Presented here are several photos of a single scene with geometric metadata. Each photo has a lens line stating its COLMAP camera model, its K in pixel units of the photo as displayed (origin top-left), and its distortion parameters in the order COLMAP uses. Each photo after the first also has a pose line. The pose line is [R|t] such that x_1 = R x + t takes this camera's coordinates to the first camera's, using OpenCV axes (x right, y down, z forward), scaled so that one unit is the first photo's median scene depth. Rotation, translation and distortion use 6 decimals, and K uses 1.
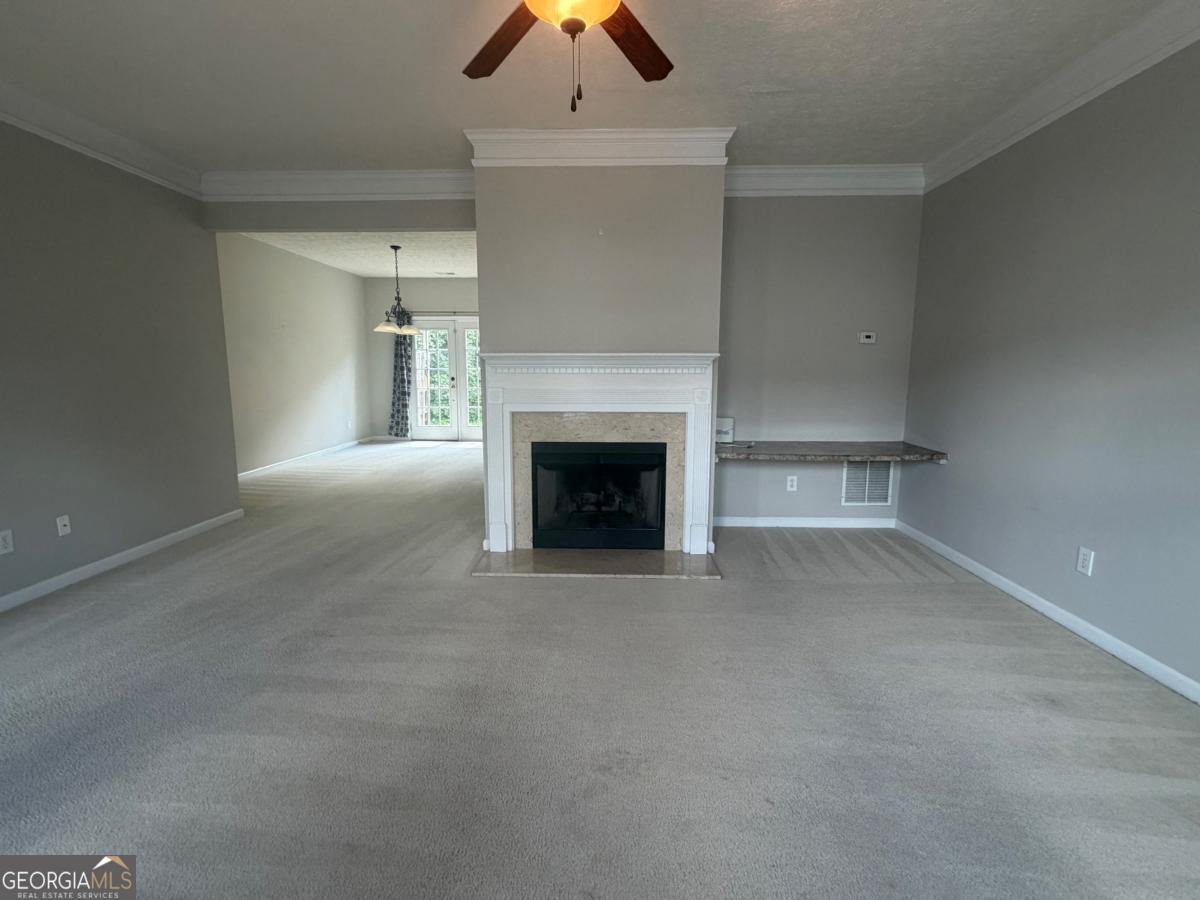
lens RADIAL K [[560.4, 0, 601.3], [0, 560.4, 449.5], [0, 0, 1]] dist [-0.000125, 0.000065]
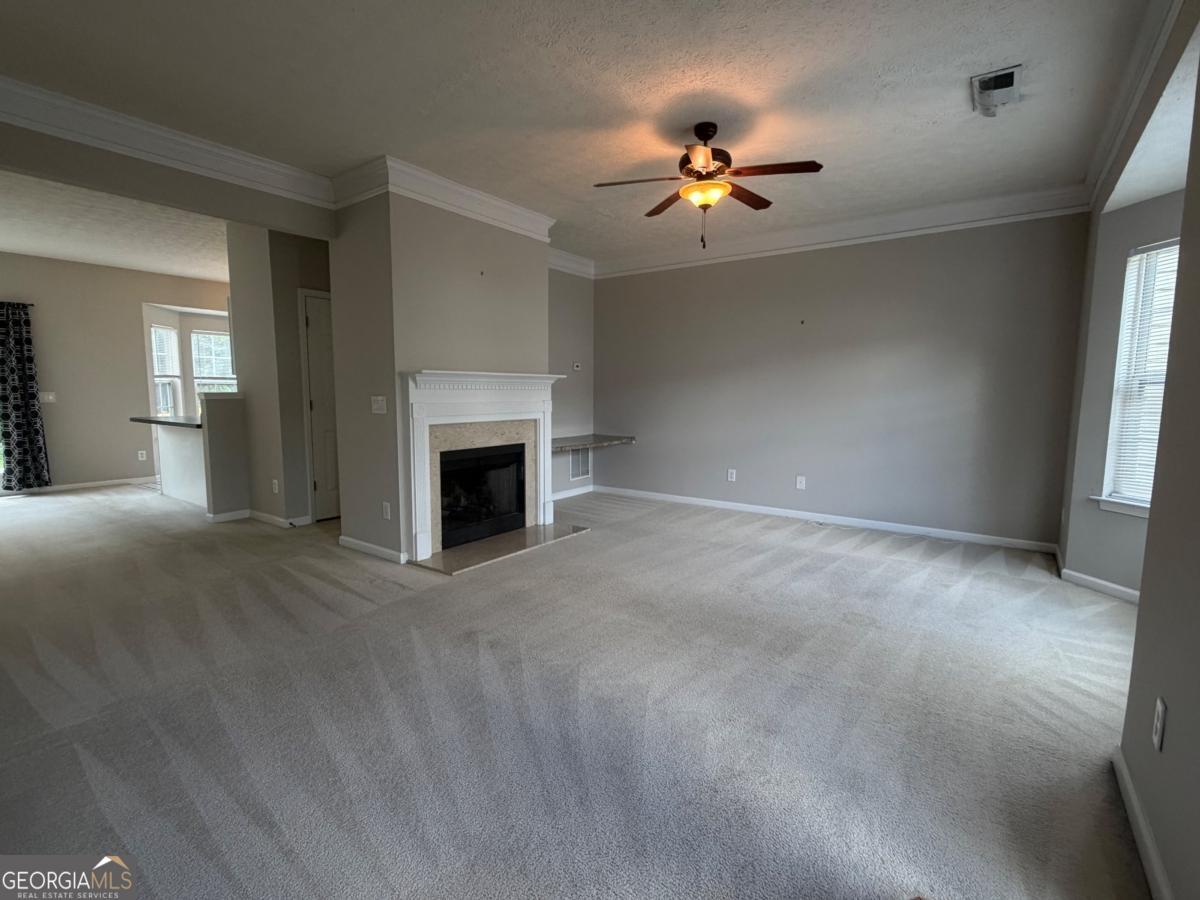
lens RADIAL K [[561.4, 0, 601.5], [0, 561.4, 449.6], [0, 0, 1]] dist [-0.000660, -0.001265]
pose [[0.560905, -0.085470, 0.823456, -0.836609], [0.117239, 0.992833, 0.023191, -0.006021], [-0.819537, 0.083533, 0.566906, 0.118928]]
